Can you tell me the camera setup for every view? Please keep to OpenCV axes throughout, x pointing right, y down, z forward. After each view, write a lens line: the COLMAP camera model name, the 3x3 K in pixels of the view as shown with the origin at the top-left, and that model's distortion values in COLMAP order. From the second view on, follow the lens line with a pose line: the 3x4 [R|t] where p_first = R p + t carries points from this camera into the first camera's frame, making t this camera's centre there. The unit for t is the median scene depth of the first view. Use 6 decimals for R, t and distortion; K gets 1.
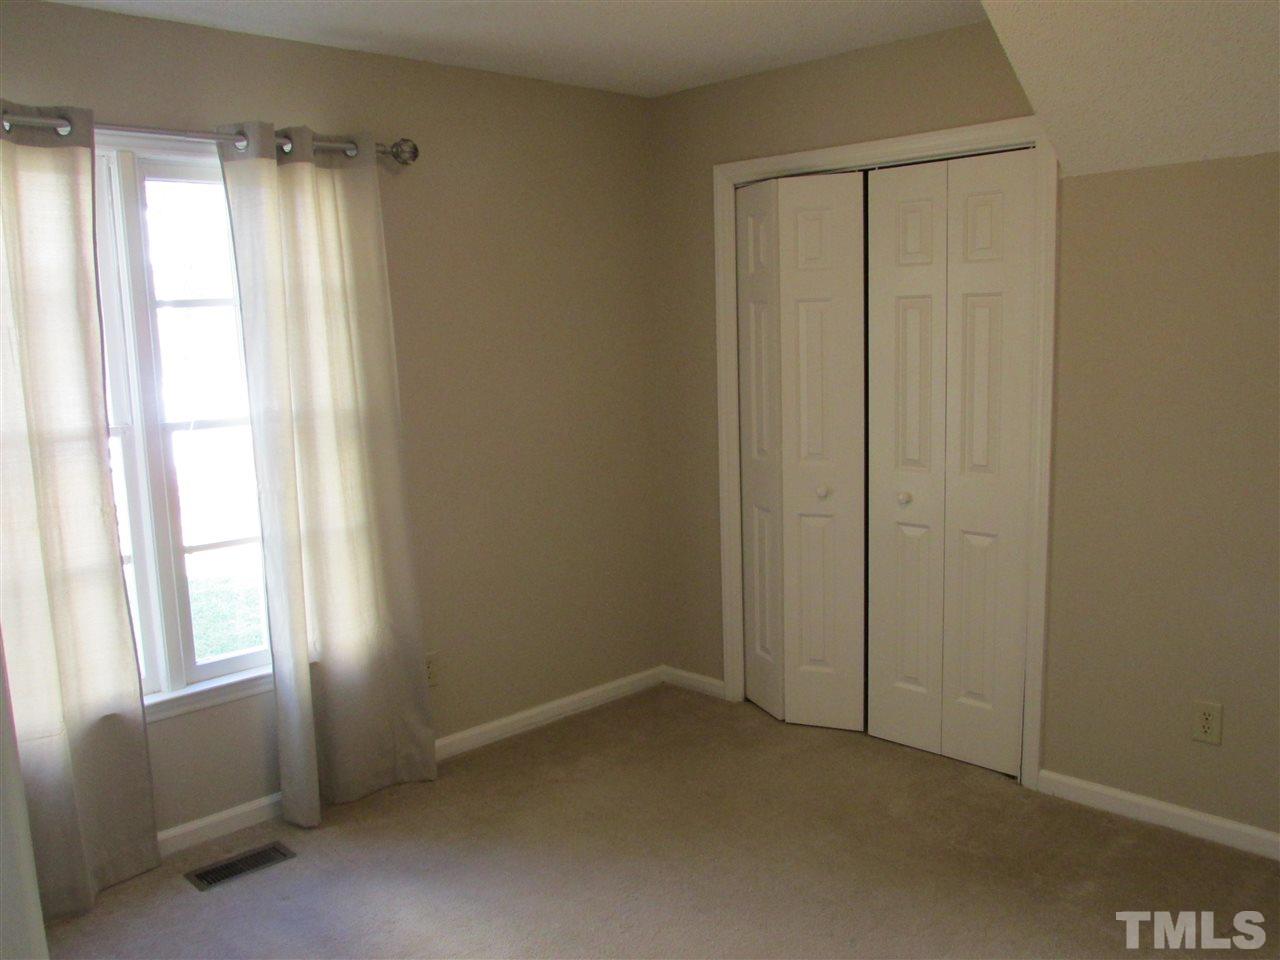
lens RADIAL K [[1076.9, 0, 640.0], [0, 1076.9, 480.0], [0, 0, 1]] dist [-0.055378, 0.019957]
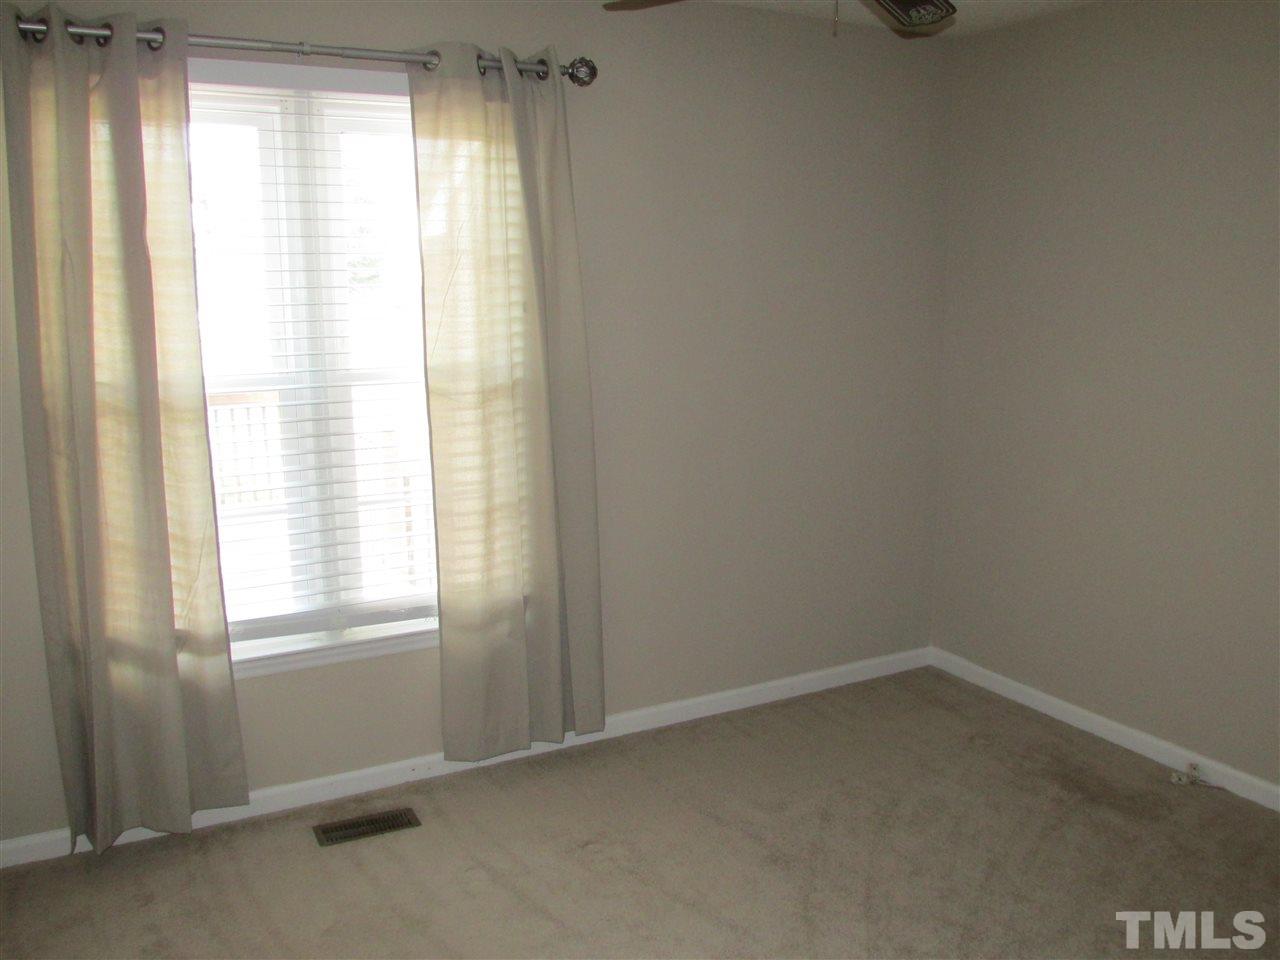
lens RADIAL K [[1121.3, 0, 640.8], [0, 1121.3, 527.2], [0, 0, 1]] dist [-0.043782, 0.007222]
pose [[0.965992, 0.081174, -0.245501, 0.087256], [-0.060823, 0.994138, 0.089386, -0.015271], [0.251318, -0.071414, 0.965267, 0.087017]]
